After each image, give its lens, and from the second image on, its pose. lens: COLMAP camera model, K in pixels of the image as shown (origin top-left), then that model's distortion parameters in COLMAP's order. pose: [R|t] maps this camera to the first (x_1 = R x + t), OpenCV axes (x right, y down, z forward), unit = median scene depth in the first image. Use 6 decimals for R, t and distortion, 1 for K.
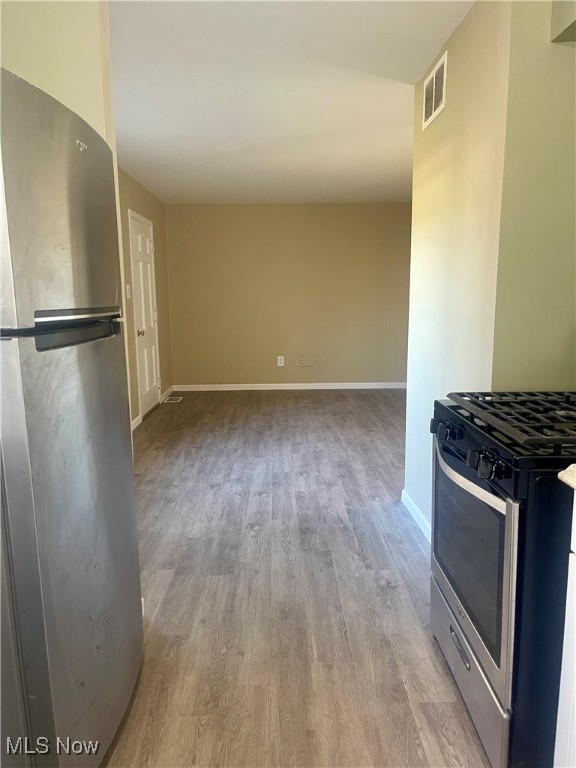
lens RADIAL K [[580.2, 0, 287.7], [0, 580.2, 386.7], [0, 0, 1]] dist [0.034046, -0.023935]
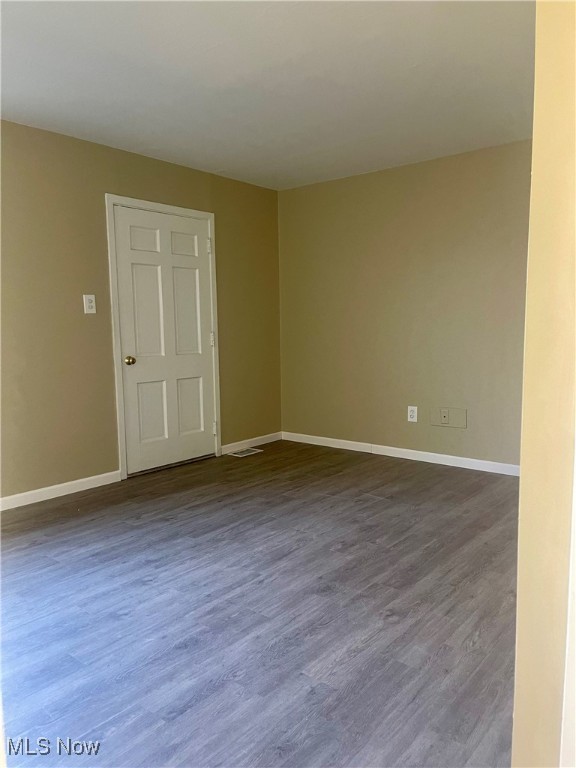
lens RADIAL K [[580.2, 0, 287.7], [0, 580.2, 380.8], [0, 0, 1]] dist [0.034046, -0.023935]
pose [[0.757749, 0.063203, -0.649478, 0.432304], [-0.097198, 0.995127, -0.016561, -0.083656], [0.645266, 0.075677, 0.760200, 0.647200]]
